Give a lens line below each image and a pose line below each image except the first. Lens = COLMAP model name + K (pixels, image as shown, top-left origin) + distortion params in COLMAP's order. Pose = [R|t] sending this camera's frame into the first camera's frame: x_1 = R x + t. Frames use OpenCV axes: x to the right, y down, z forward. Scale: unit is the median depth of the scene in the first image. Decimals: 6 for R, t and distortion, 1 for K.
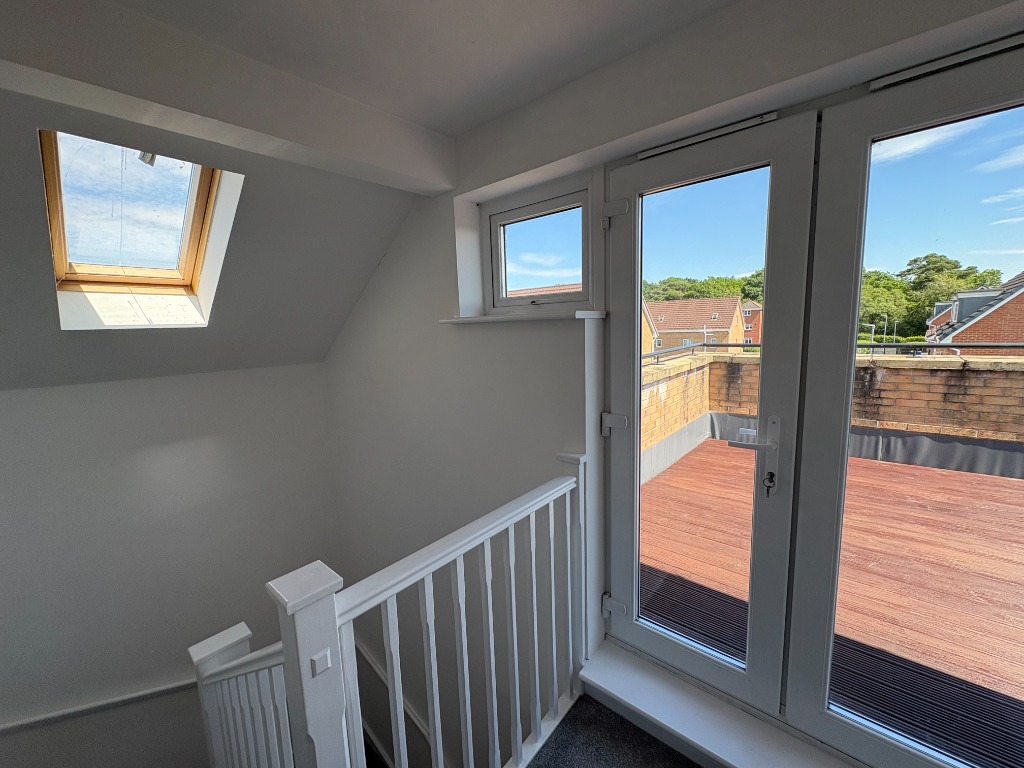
lens RADIAL K [[409.1, 0, 512.0], [0, 409.1, 384.0], [0, 0, 1]] dist [0.001346, 0.000091]
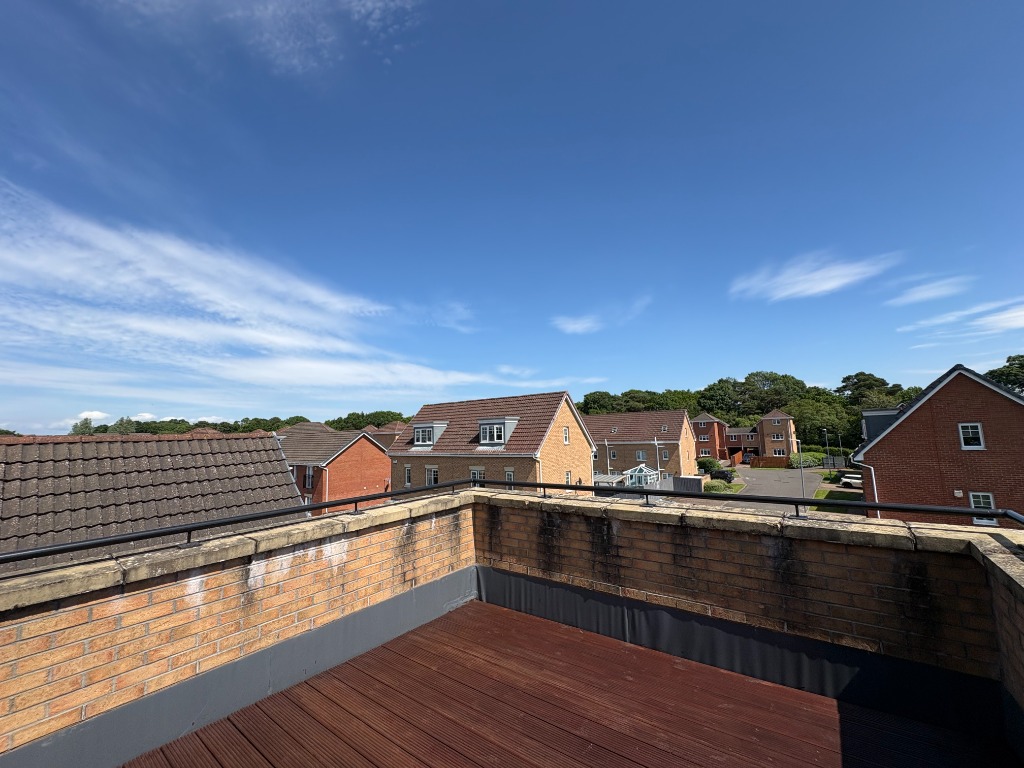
lens RADIAL K [[409.1, 0, 512.0], [0, 409.1, 384.0], [0, 0, 1]] dist [0.001346, 0.000091]
pose [[0.998300, 0.013432, 0.056716, 0.503558], [0.001795, 0.965533, -0.260274, -0.069305], [-0.058257, 0.259933, 0.963868, 0.103610]]
